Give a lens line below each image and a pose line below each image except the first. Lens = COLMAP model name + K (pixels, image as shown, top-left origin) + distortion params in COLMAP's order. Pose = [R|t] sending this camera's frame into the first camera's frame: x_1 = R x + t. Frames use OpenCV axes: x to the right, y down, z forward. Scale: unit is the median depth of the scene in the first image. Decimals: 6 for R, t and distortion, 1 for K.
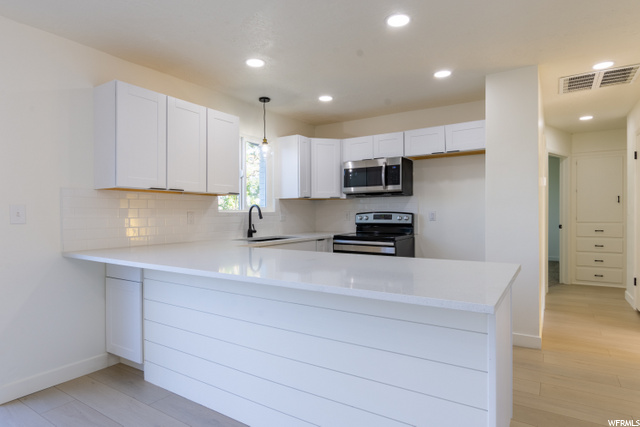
lens RADIAL K [[361.4, 0, 320.0], [0, 361.4, 213.1], [0, 0, 1]] dist [-0.000028, 0.000052]
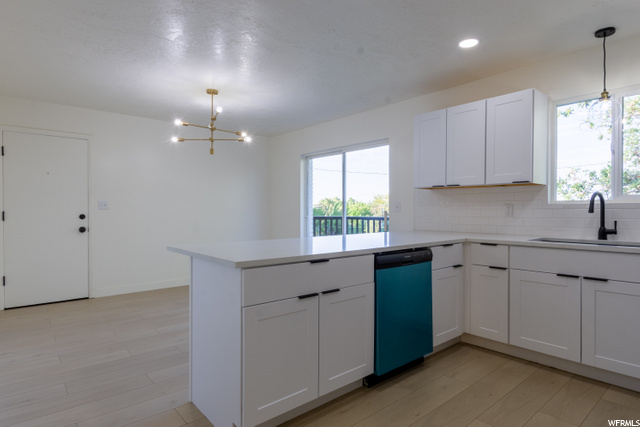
lens RADIAL K [[361.4, 0, 319.7], [0, 361.4, 212.5], [0, 0, 1]] dist [-0.000028, 0.000052]
pose [[-0.275300, 0.006661, -0.961335, 0.700012], [-0.002375, 0.999968, 0.007609, 0.012761], [0.961356, 0.004378, -0.275275, 0.760448]]
